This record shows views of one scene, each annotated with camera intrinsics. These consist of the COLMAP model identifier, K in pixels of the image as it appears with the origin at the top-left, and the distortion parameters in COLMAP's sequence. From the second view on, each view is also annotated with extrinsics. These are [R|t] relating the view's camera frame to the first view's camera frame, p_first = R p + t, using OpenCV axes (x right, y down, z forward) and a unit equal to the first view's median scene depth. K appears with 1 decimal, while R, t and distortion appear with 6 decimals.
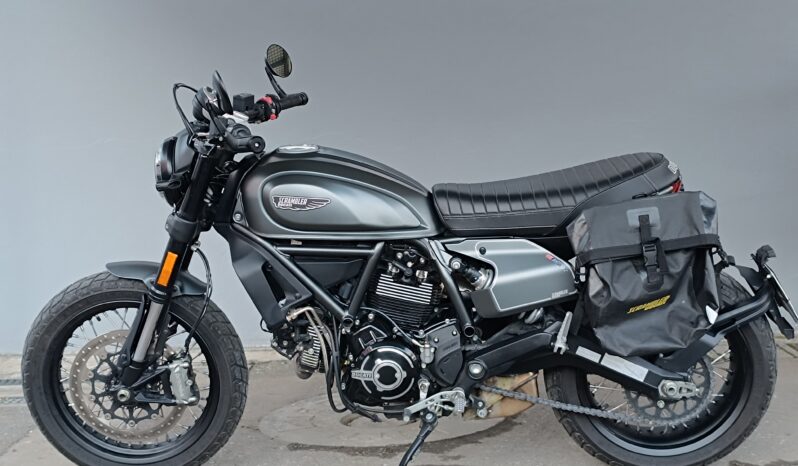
lens RADIAL K [[1310.4, 0, 380.4], [0, 1310.4, 208.7], [0, 0, 1]] dist [0.136329, -0.297371]
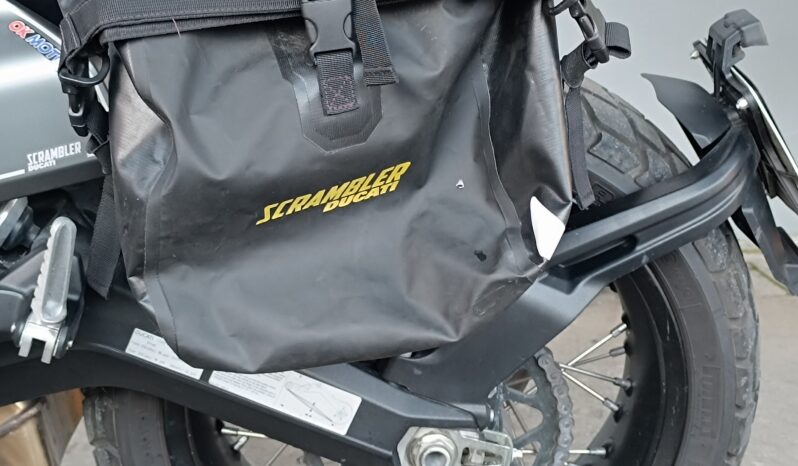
lens RADIAL K [[1468.8, 0, 445.7], [0, 1468.8, 231.0], [0, 0, 1]] dist [0.112963, -0.124396]
pose [[0.996483, -0.000469, 0.083798, 0.198100], [-0.008059, 0.994813, 0.101399, 0.047659], [-0.083411, -0.101718, 0.991310, 0.669856]]
